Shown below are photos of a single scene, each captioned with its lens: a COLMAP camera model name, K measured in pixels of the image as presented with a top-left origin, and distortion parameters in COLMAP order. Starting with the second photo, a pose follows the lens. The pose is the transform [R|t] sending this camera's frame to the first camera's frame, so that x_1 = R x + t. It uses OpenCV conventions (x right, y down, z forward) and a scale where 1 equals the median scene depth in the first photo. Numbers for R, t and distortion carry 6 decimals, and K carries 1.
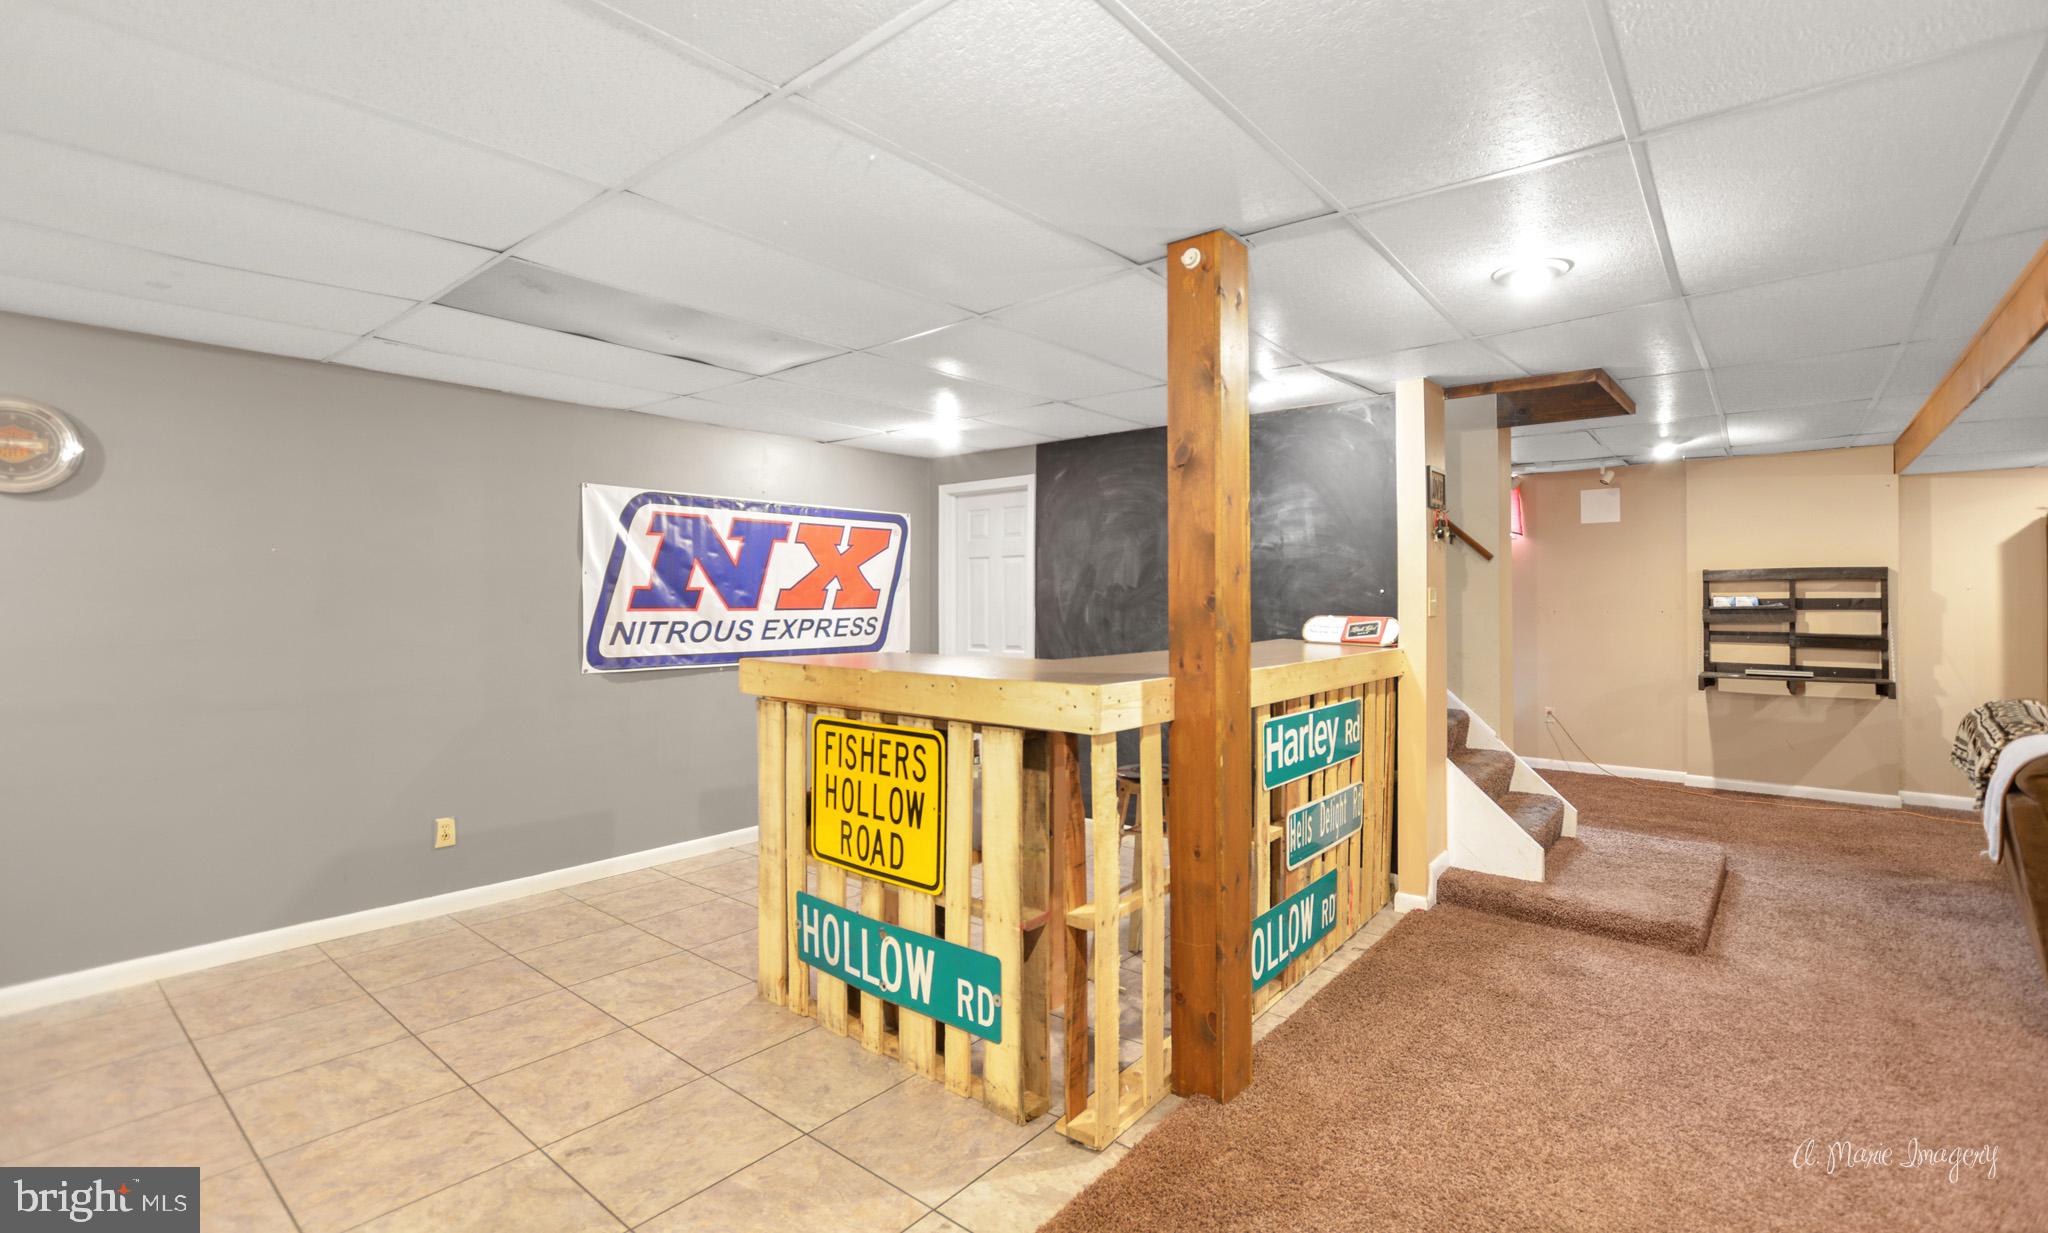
lens RADIAL K [[909.5, 0, 1033.4], [0, 909.5, 594.9], [0, 0, 1]] dist [-0.013001, -0.000510]
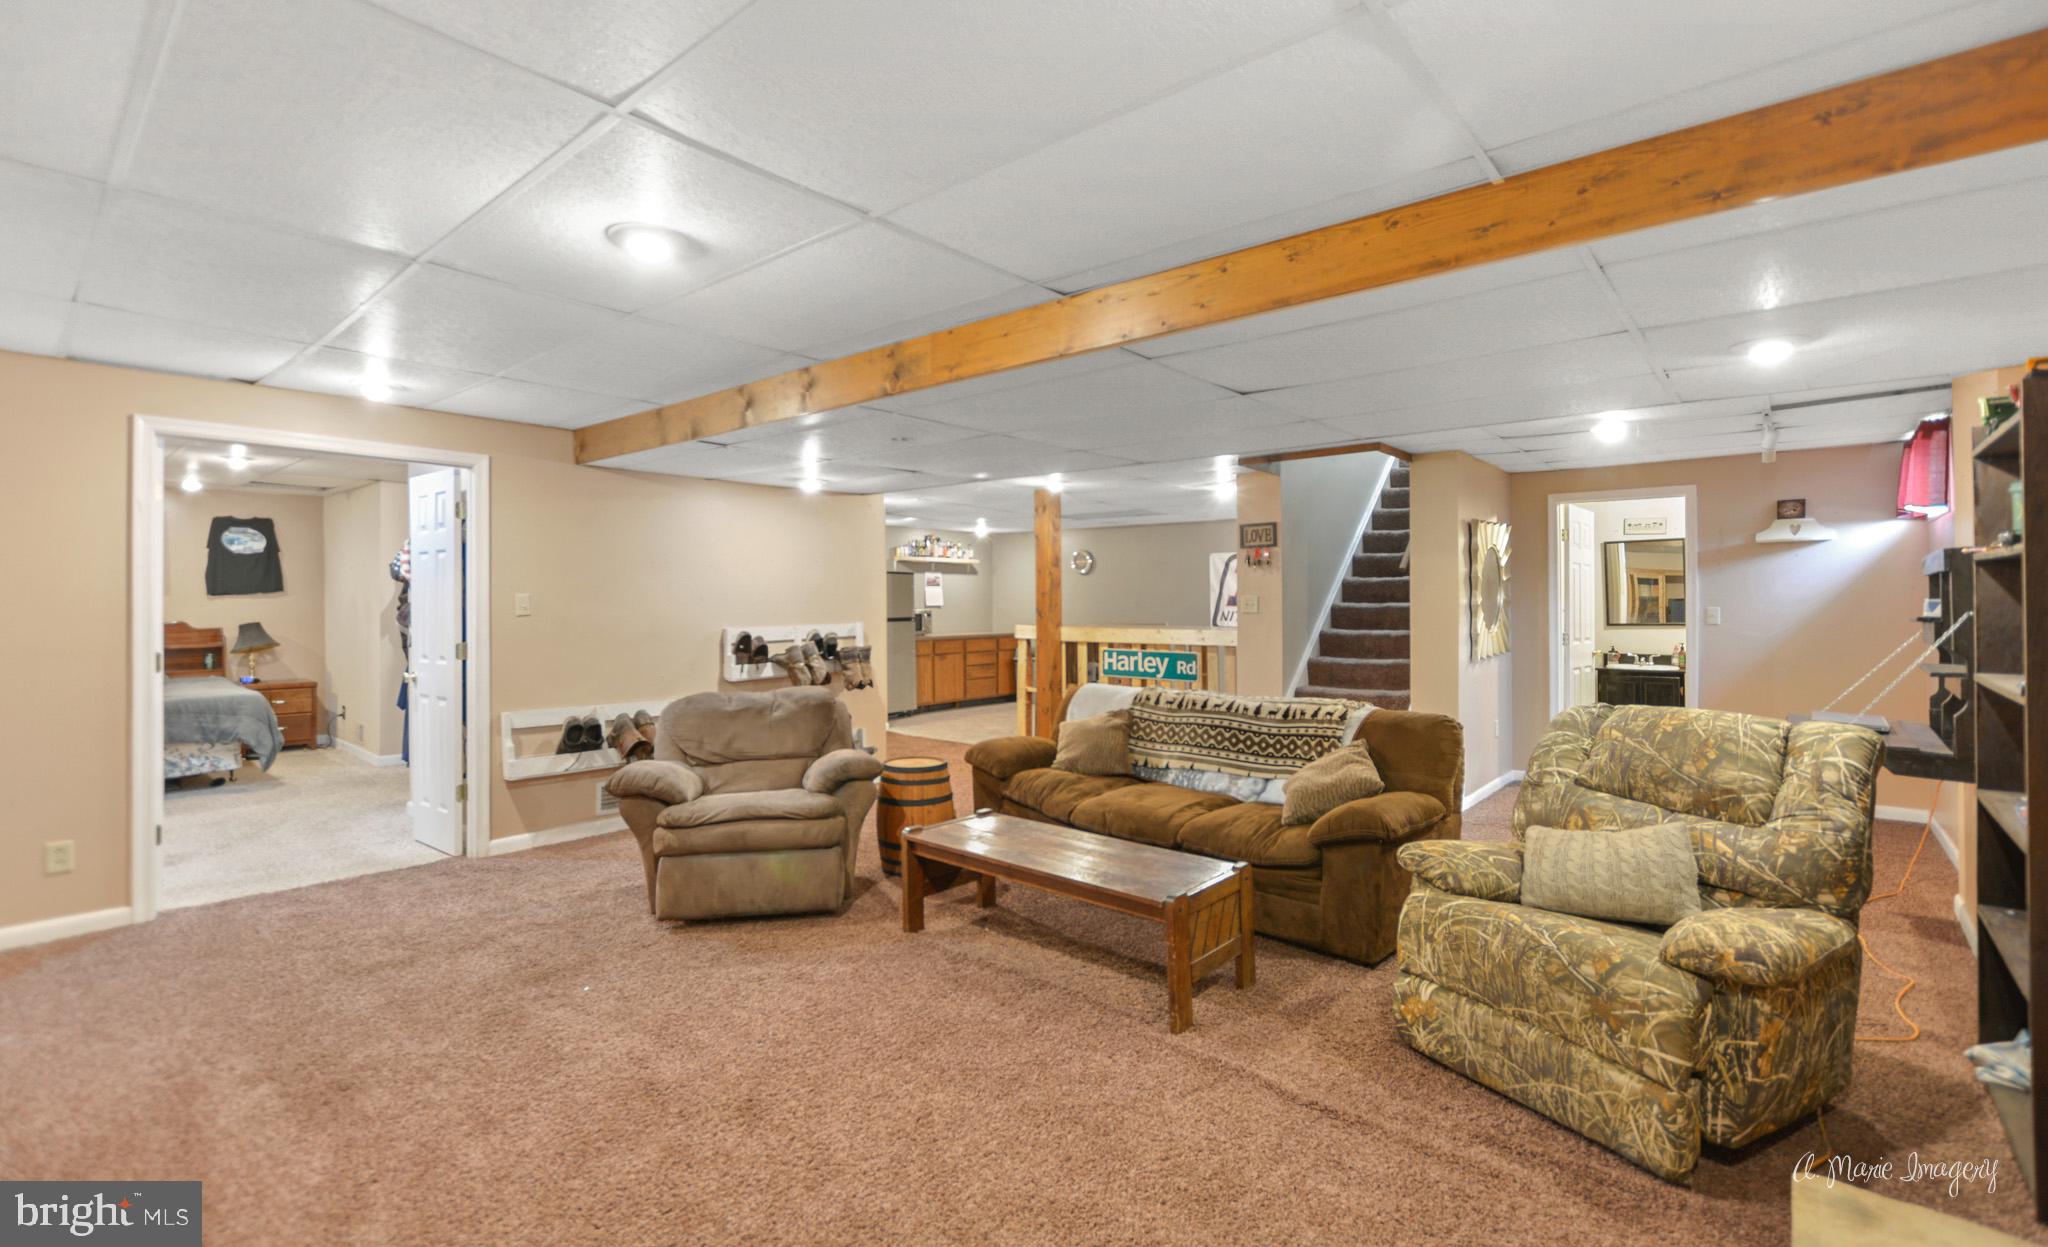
lens RADIAL K [[909.5, 0, 1039.3], [0, 909.5, 606.4], [0, 0, 1]] dist [-0.013001, -0.000510]
pose [[-0.010477, 0.008219, -0.999911, 1.690508], [0.004906, 0.999955, 0.008168, -0.003517], [0.999933, -0.004820, -0.010517, 0.497375]]
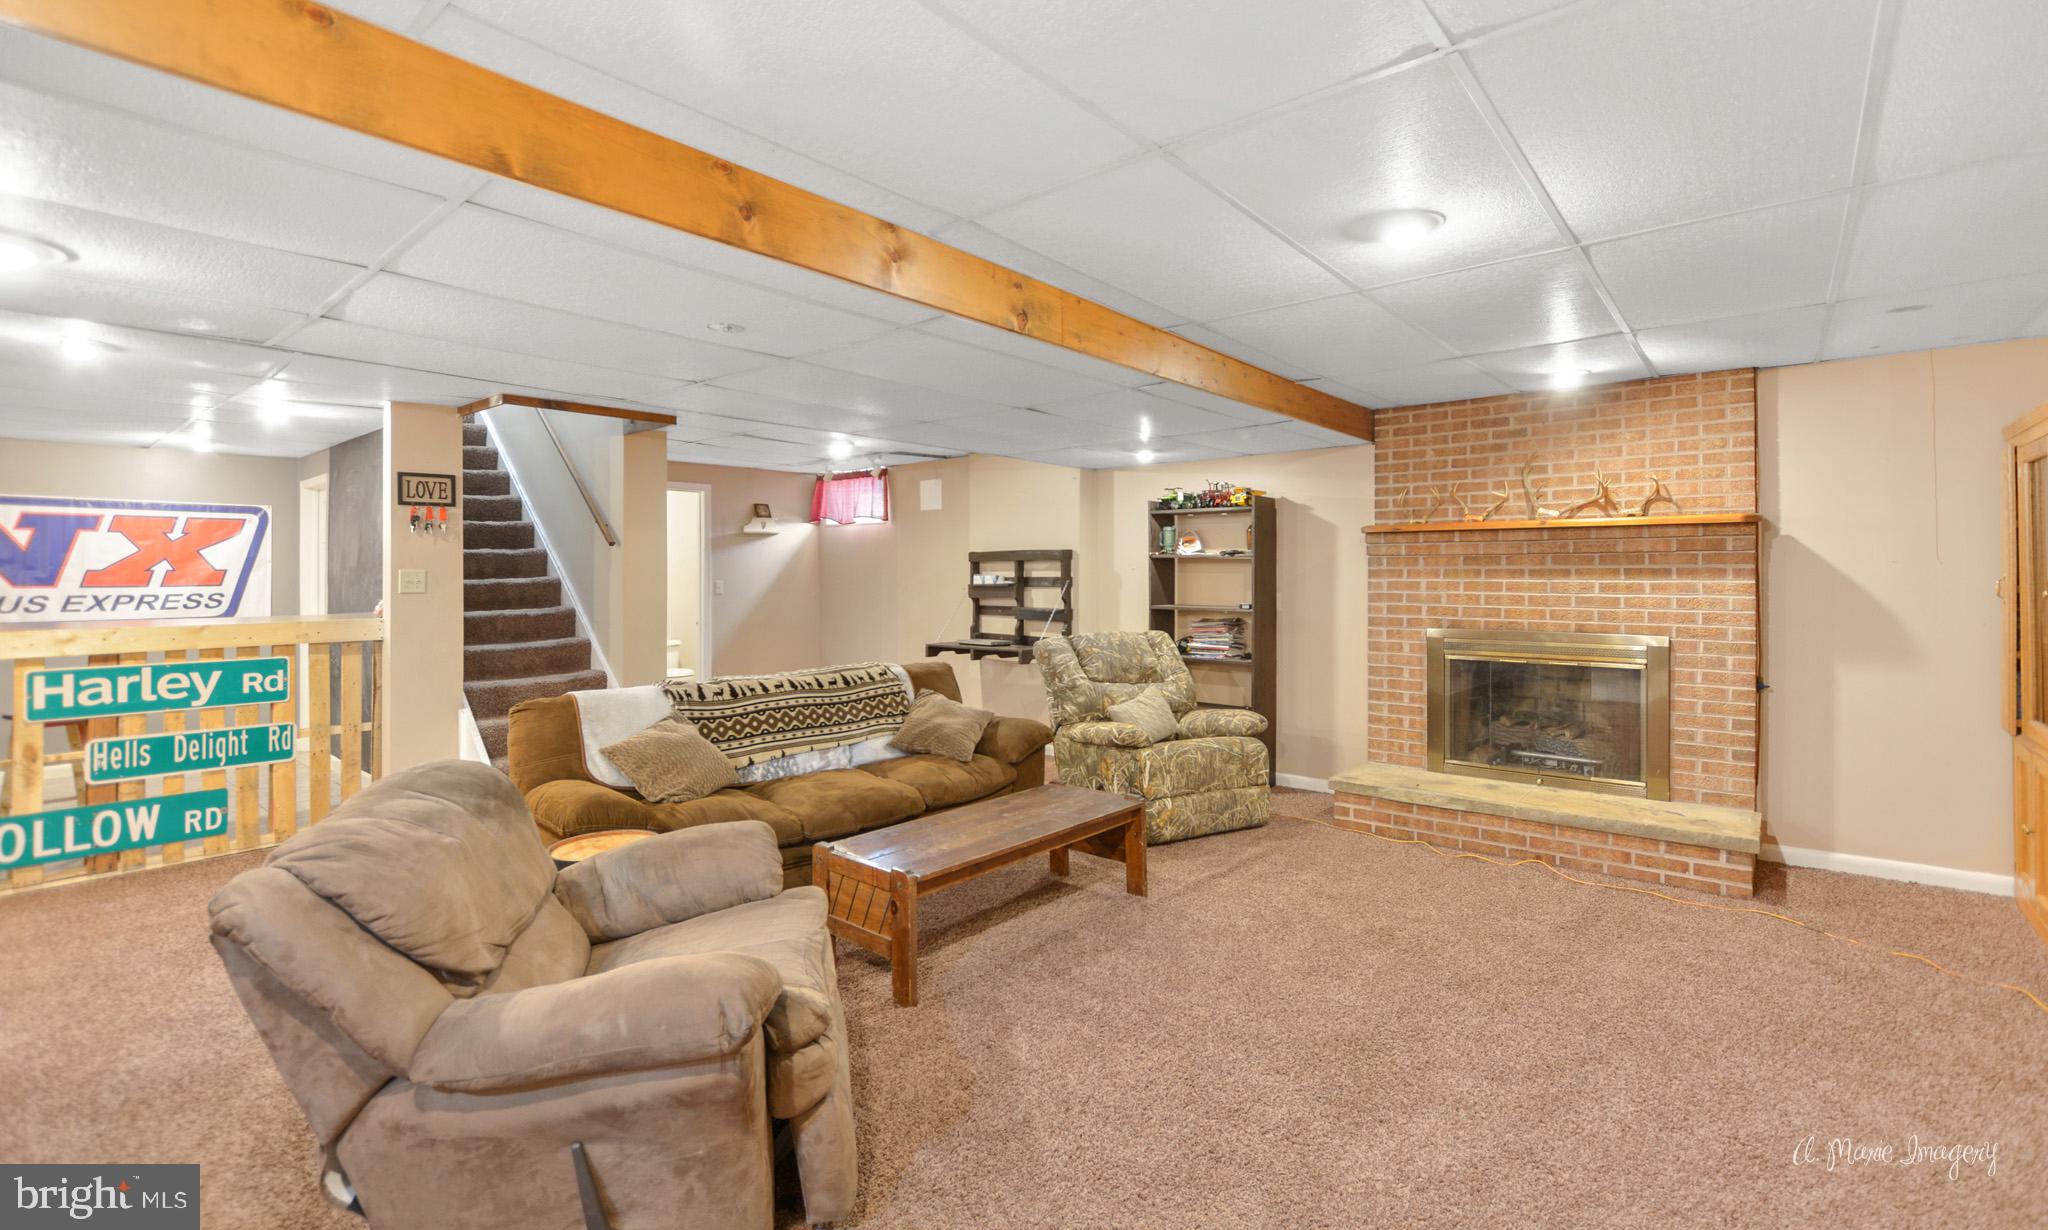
lens RADIAL K [[899.7, 0, 1041.0], [0, 899.7, 582.8], [0, 0, 1]] dist [-0.011381, -0.000171]
pose [[0.999965, -0.000189, -0.008375, 1.042520], [0.000310, 0.999896, 0.014406, -0.006413], [0.008372, -0.014408, 0.999861, -0.177770]]
